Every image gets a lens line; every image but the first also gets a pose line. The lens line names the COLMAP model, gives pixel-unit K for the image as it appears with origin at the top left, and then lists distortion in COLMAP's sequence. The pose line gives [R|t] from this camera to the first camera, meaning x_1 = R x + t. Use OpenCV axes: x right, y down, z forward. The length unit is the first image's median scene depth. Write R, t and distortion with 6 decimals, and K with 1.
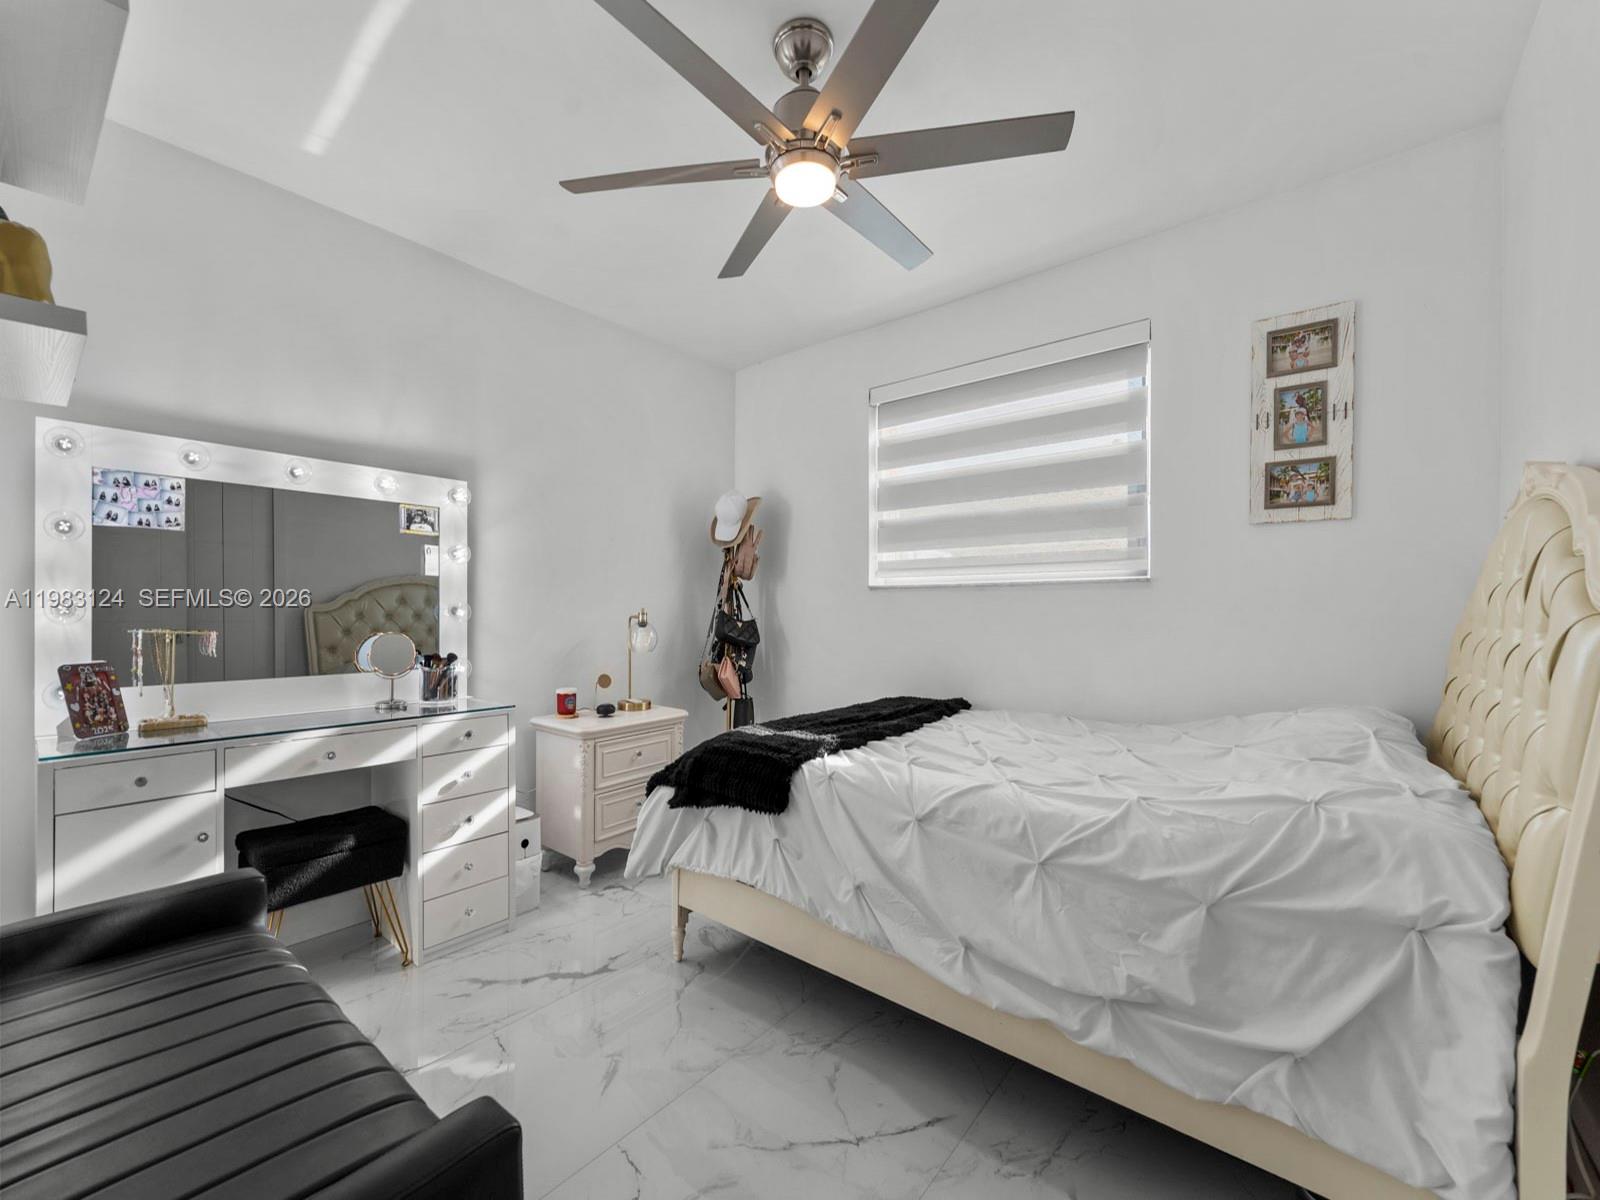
lens RADIAL K [[639.8, 0, 795.9], [0, 639.8, 607.4], [0, 0, 1]] dist [-0.004598, -0.000075]
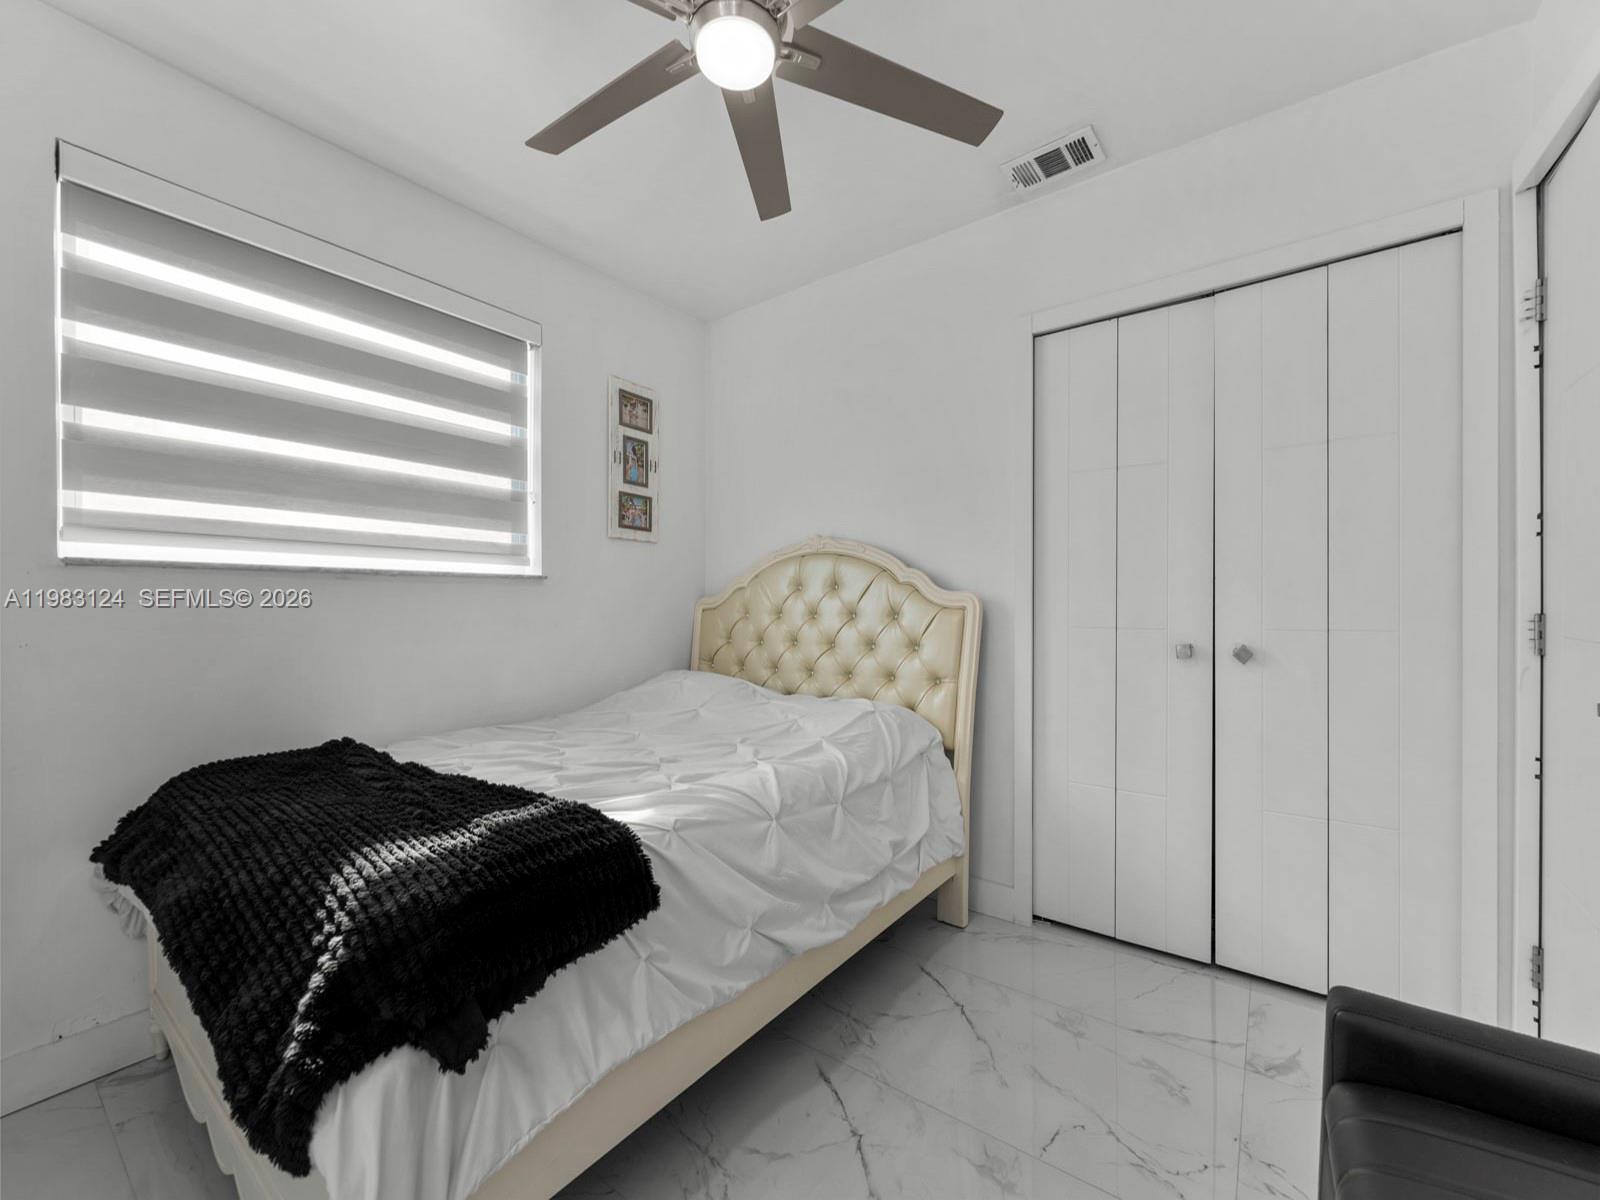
lens RADIAL K [[639.8, 0, 803.3], [0, 639.8, 607.2], [0, 0, 1]] dist [-0.004598, -0.000075]
pose [[-0.044877, -0.001477, 0.998991, -0.562765], [-0.000093, 0.999999, 0.001474, 0.003086], [-0.998993, -0.000027, -0.044877, 0.705124]]
